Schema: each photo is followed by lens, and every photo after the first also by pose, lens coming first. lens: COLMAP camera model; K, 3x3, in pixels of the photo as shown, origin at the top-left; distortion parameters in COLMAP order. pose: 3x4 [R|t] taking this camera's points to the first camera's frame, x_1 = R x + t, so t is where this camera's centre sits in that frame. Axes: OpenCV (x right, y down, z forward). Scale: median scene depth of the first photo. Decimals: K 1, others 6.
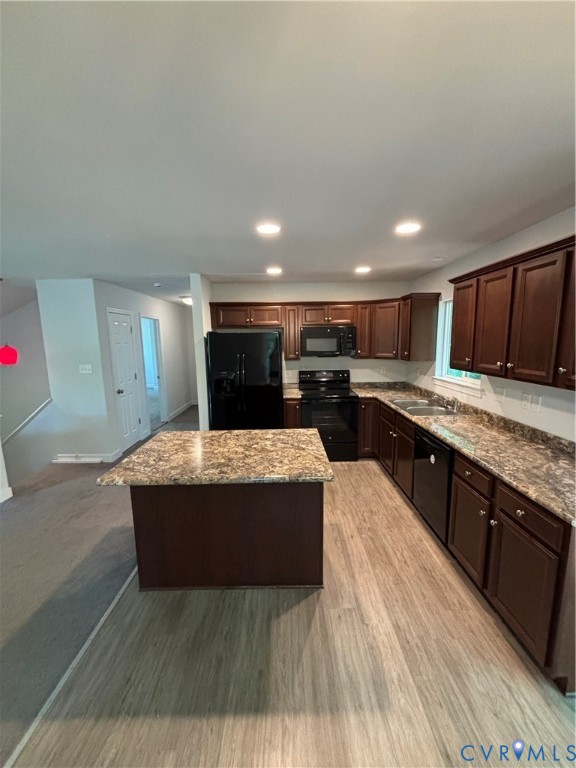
lens RADIAL K [[310.9, 0, 287.0], [0, 310.9, 384.1], [0, 0, 1]] dist [-0.002007, 0.000177]
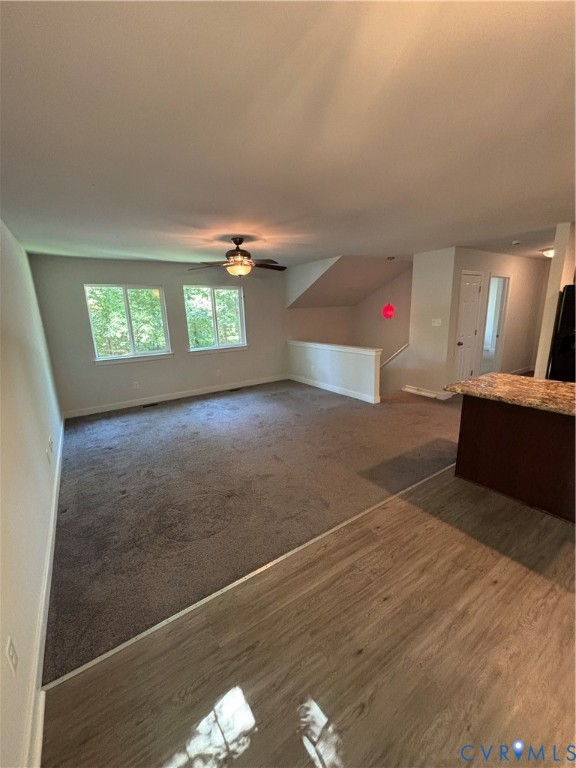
lens RADIAL K [[310.9, 0, 288.4], [0, 310.9, 382.6], [0, 0, 1]] dist [-0.002007, 0.000177]
pose [[0.555889, 0.187793, -0.809766, 0.106866], [-0.096707, 0.982143, 0.161381, 0.055895], [0.825612, -0.011399, 0.564123, -0.262224]]
